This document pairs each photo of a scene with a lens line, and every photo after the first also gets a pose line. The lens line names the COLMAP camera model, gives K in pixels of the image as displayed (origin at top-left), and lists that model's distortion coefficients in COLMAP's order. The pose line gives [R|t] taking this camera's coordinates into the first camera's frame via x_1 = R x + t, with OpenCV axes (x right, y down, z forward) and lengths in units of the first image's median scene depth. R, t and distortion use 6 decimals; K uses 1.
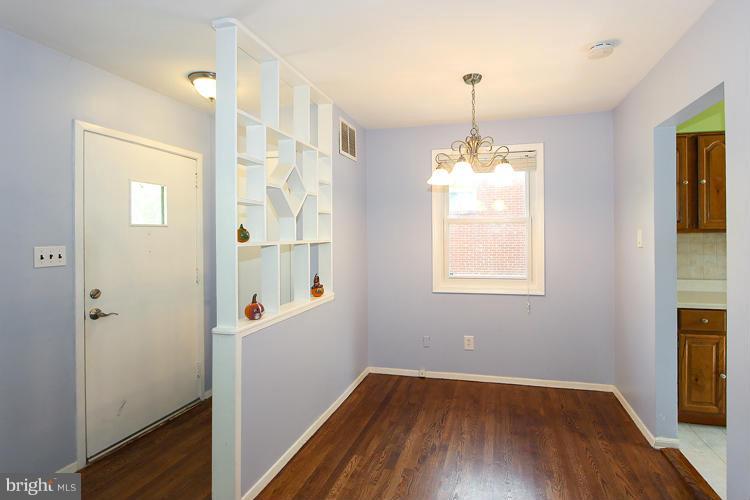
lens RADIAL K [[383.7, 0, 377.4], [0, 383.7, 243.7], [0, 0, 1]] dist [-0.005176, -0.001971]
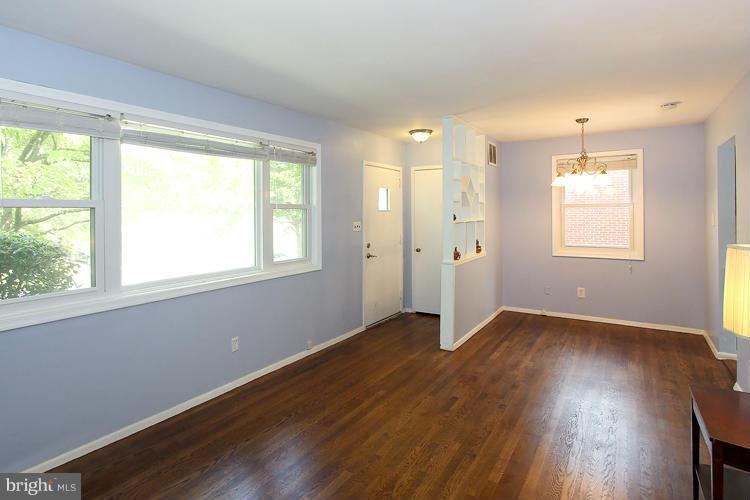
lens RADIAL K [[383.7, 0, 352.7], [0, 383.7, 215.7], [0, 0, 1]] dist [-0.005176, -0.001971]
pose [[0.950035, 0.004283, -0.312114, -0.140275], [-0.007500, 0.999930, -0.009108, -0.005039], [0.312053, 0.010994, 0.950001, -0.699724]]
